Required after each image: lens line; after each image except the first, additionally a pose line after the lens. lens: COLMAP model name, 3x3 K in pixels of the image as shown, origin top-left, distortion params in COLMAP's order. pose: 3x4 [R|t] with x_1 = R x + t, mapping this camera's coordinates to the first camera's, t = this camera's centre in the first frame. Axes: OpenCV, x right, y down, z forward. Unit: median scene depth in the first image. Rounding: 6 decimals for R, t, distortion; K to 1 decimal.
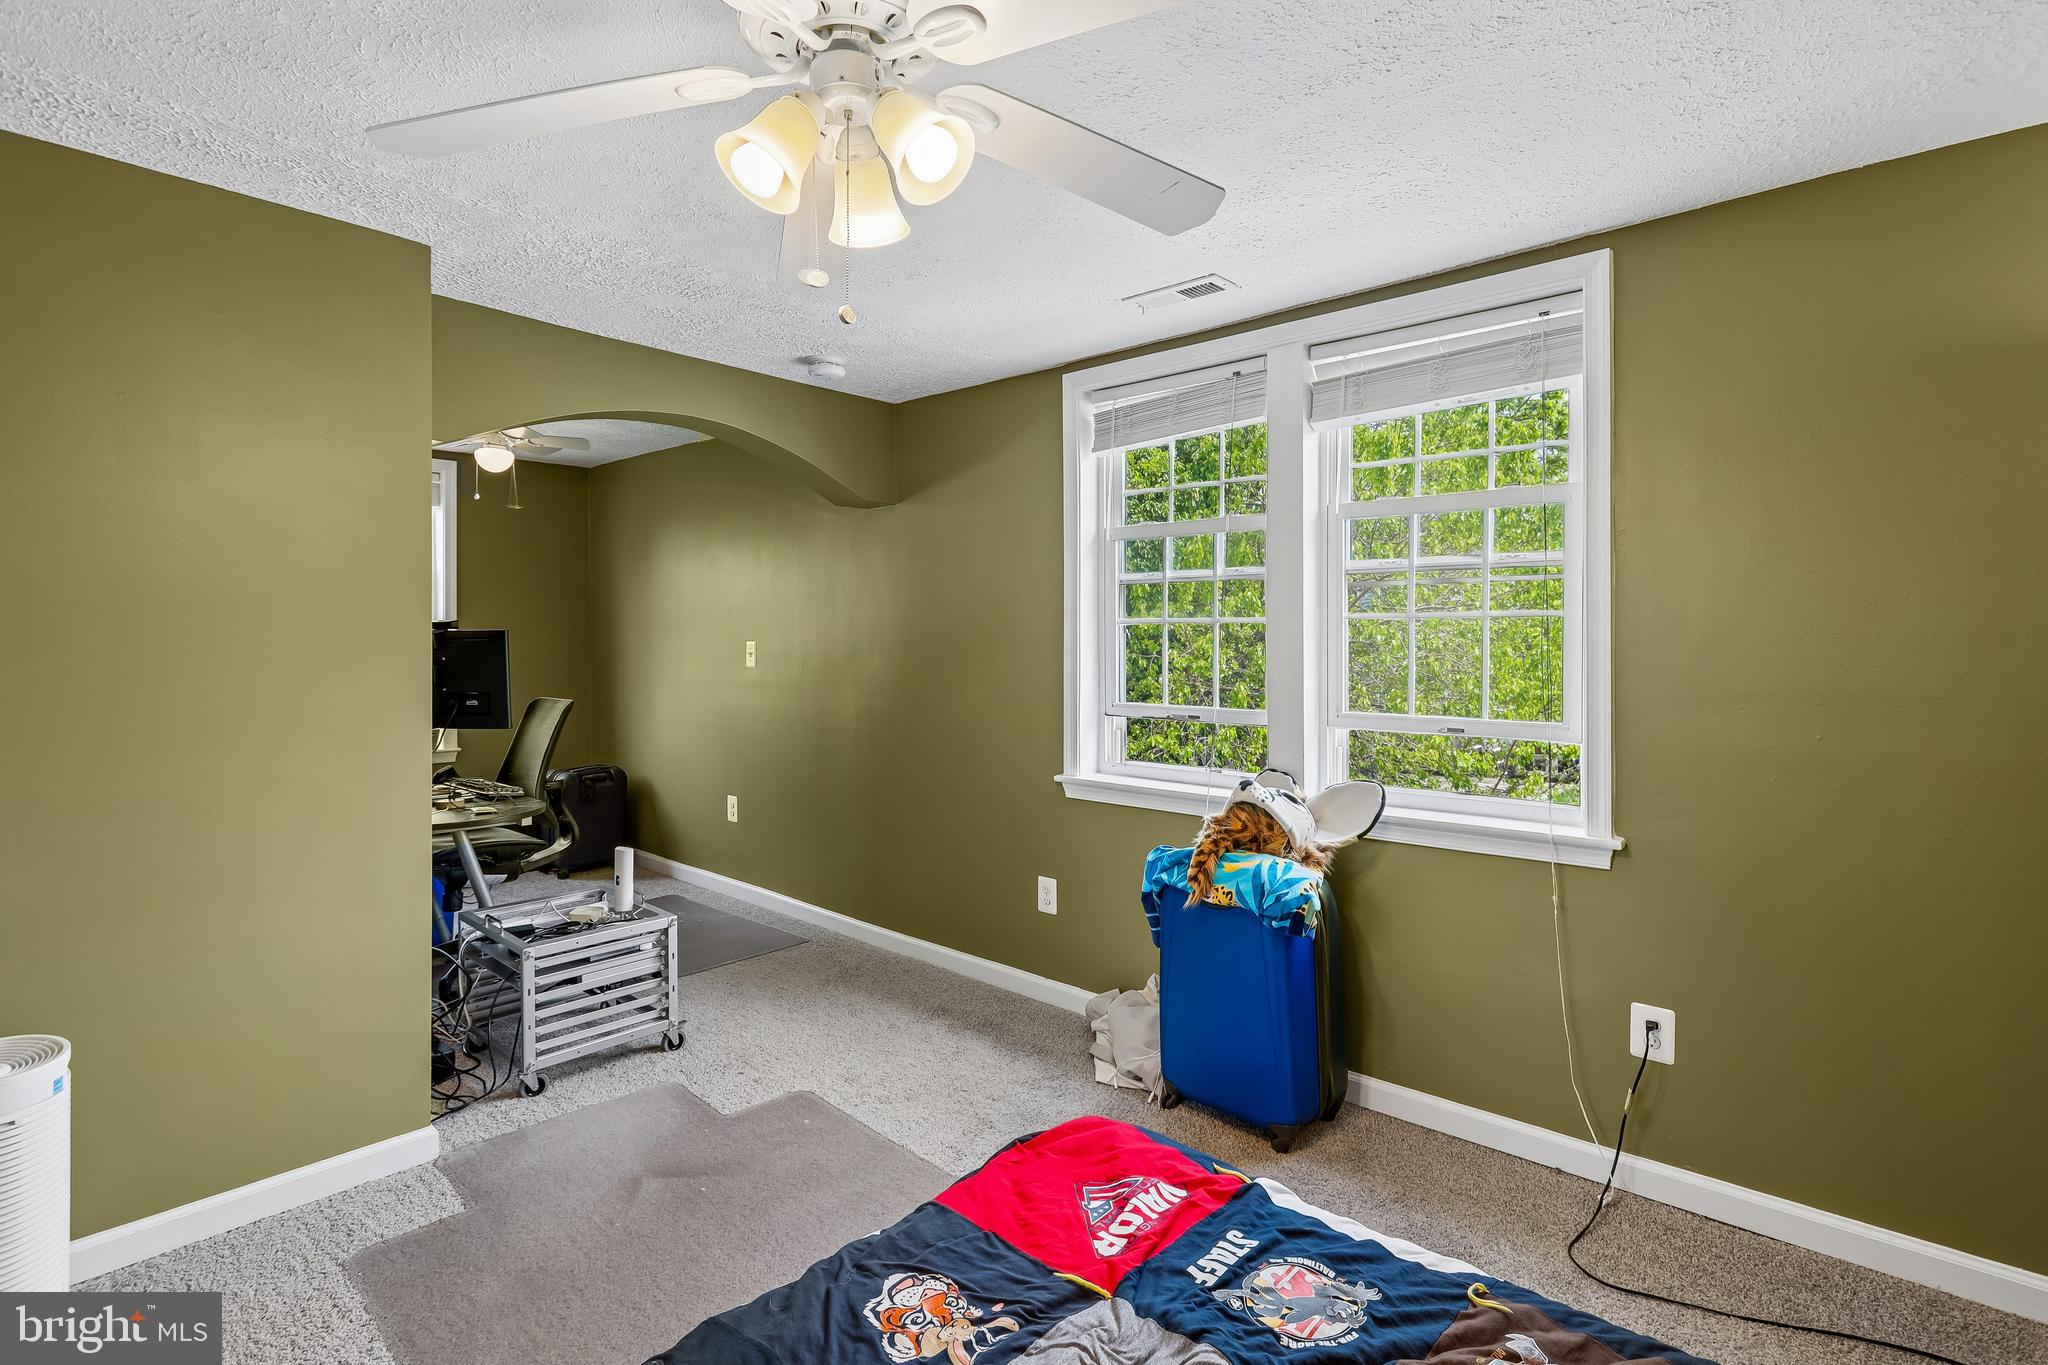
lens RADIAL K [[1010.8, 0, 1066.5], [0, 1010.8, 646.9], [0, 0, 1]] dist [-0.001750, -0.000448]
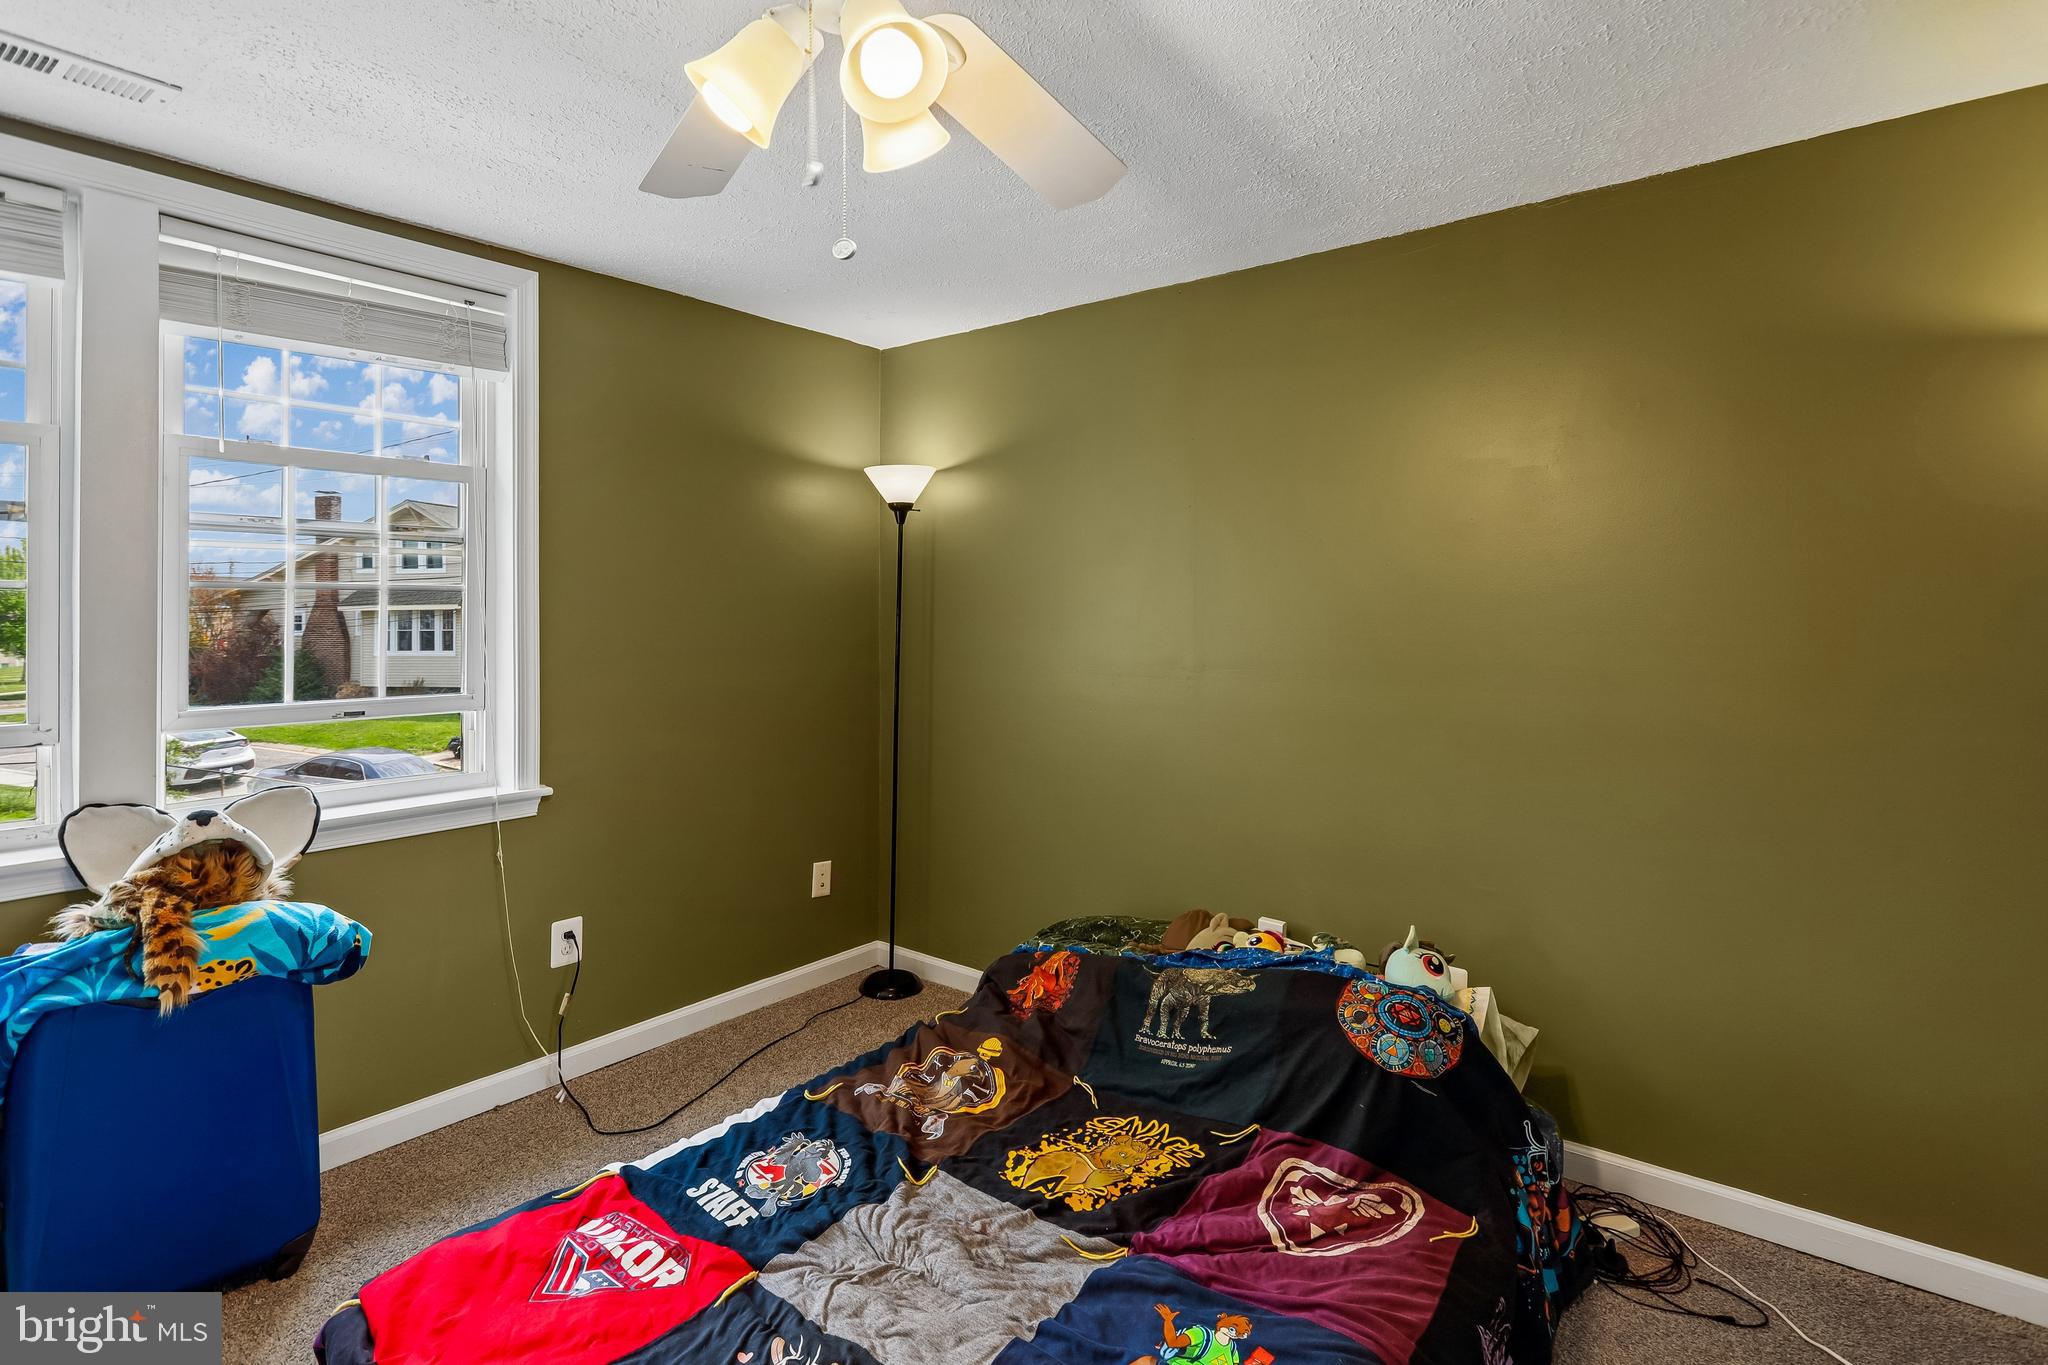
lens RADIAL K [[992.5, 0, 1022.8], [0, 992.5, 608.5], [0, 0, 1]] dist [-0.001028, -0.000496]
pose [[-0.036161, 0.002393, 0.999343, -0.809249], [0.008205, 0.999964, -0.002098, -0.007824], [-0.999312, 0.008123, -0.036180, 0.655028]]
